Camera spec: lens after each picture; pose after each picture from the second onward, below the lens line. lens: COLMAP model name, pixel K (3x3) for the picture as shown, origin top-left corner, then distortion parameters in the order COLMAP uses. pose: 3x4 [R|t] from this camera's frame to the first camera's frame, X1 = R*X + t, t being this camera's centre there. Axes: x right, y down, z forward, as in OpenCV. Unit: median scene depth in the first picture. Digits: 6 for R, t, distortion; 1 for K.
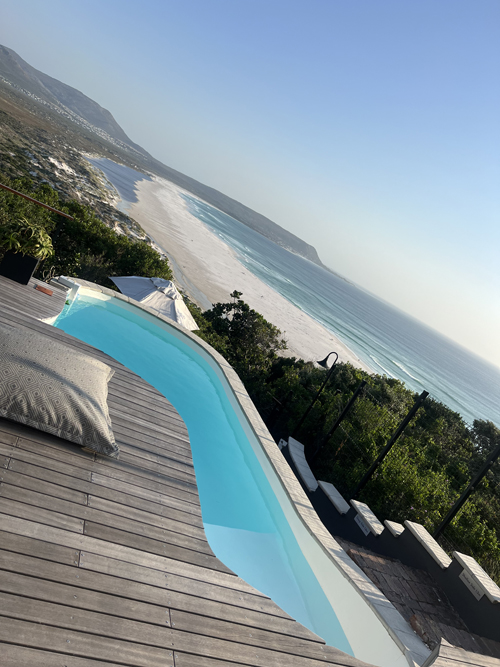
lens RADIAL K [[491.4, 0, 250.4], [0, 491.4, 332.0], [0, 0, 1]] dist [0.031256, -0.004325]
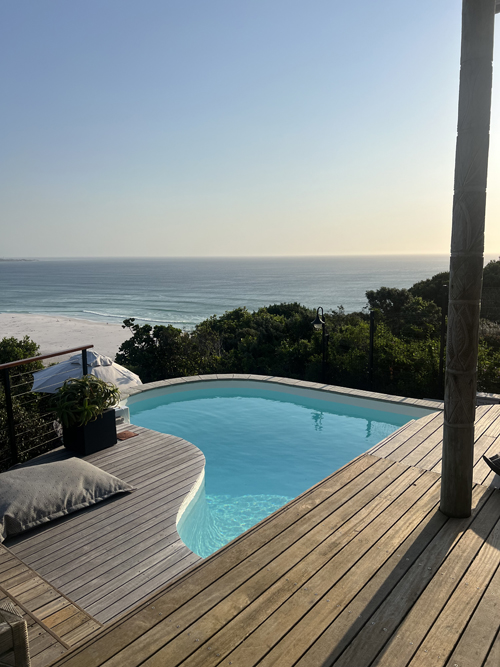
lens RADIAL K [[491.4, 0, 250.2], [0, 491.4, 332.7], [0, 0, 1]] dist [0.031256, -0.004325]
pose [[0.695063, -0.575368, 0.431090, -0.479569], [0.526318, 0.815690, 0.240083, -0.281606], [-0.489772, 0.060018, 0.869782, 0.162562]]
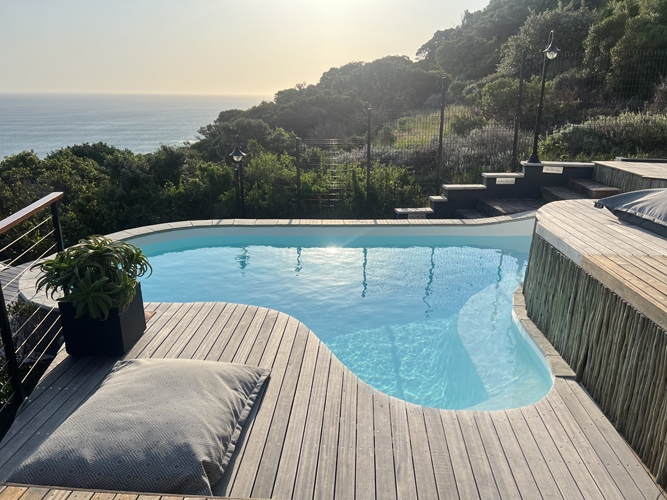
lens RADIAL K [[491.4, 0, 338.8], [0, 491.4, 266.2], [0, 0, 1]] dist [0.031256, -0.004325]
pose [[0.248557, -0.737266, 0.628218, -0.611546], [0.334862, 0.673987, 0.658490, -0.381926], [-0.908893, 0.046694, 0.414407, 0.502657]]
